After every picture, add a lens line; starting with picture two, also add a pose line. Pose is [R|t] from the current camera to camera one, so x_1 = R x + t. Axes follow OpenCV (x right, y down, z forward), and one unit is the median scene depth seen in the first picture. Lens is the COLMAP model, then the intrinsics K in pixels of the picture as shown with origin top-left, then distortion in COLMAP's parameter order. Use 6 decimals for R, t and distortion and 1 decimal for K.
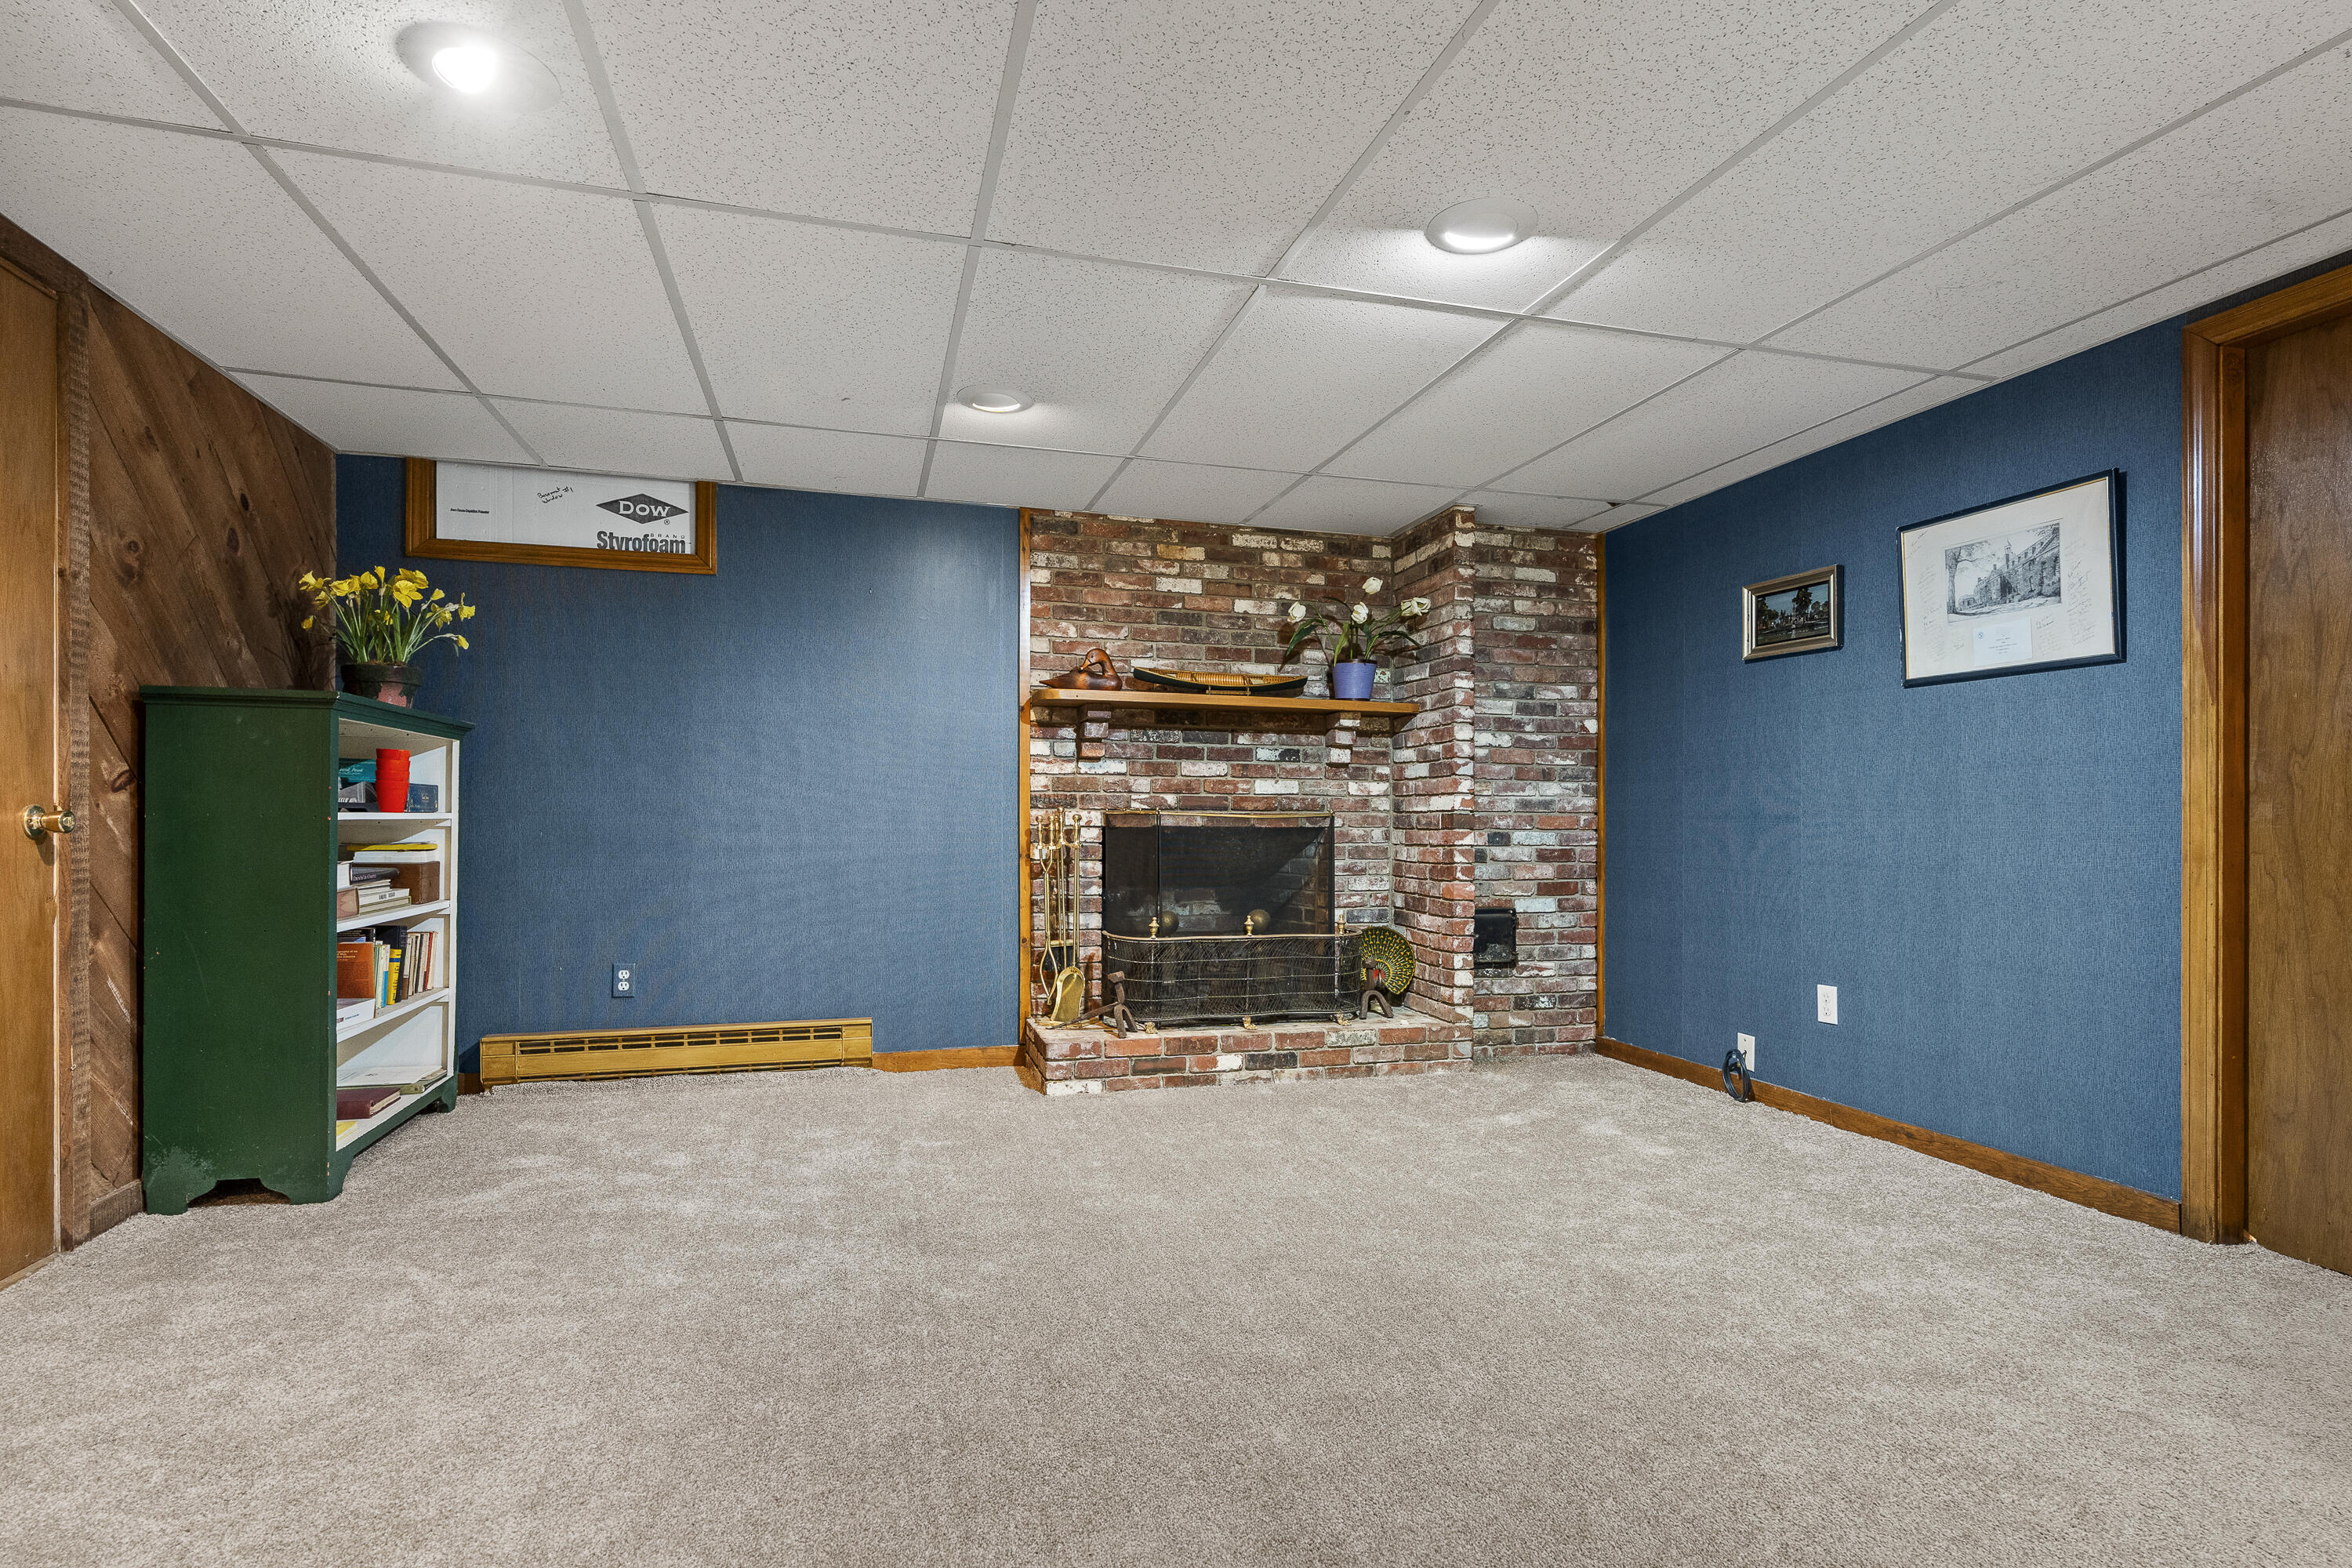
lens RADIAL K [[1139.2, 0, 1178.2], [0, 1139.2, 801.0], [0, 0, 1]] dist [-0.002154, 0.001086]
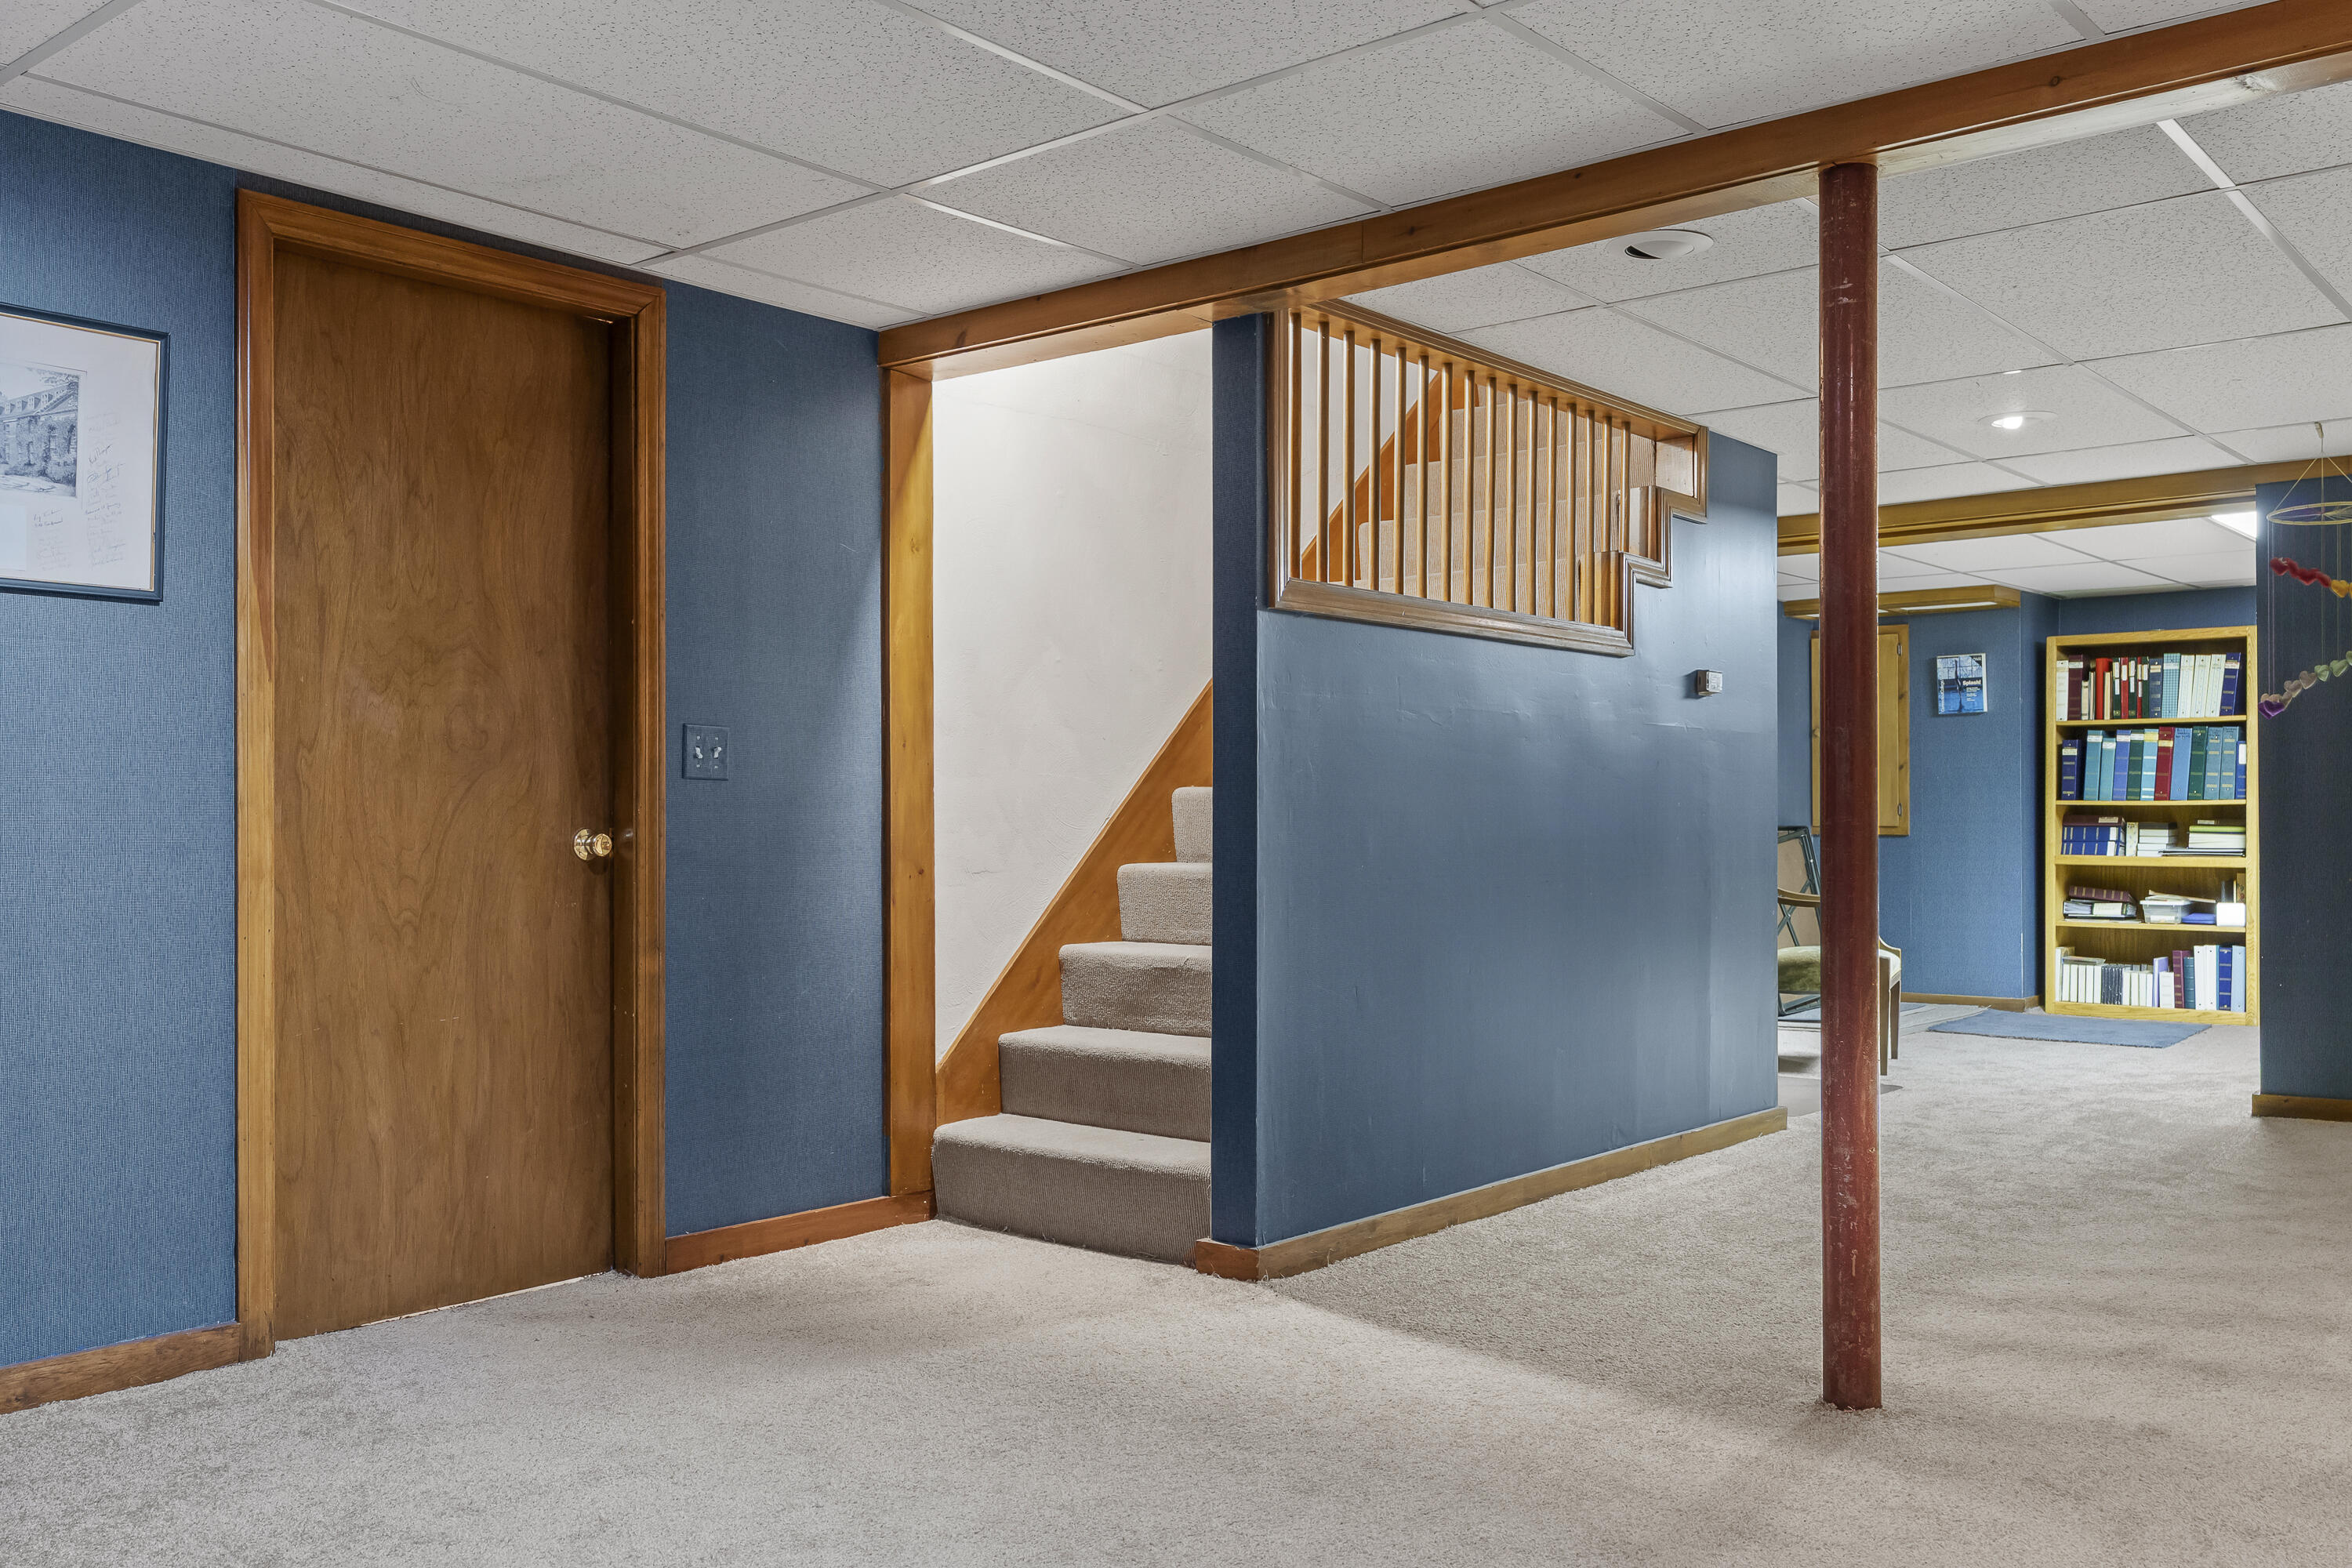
lens RADIAL K [[1993.0, 0, 1176.3], [0, 1993.0, 795.4], [0, 0, 1]] dist [0.015853, 0.006282]
pose [[-0.572698, 0.008439, 0.819723, -0.590882], [-0.013007, 0.999728, -0.019379, 0.014102], [-0.819664, -0.021761, -0.572432, 1.244352]]
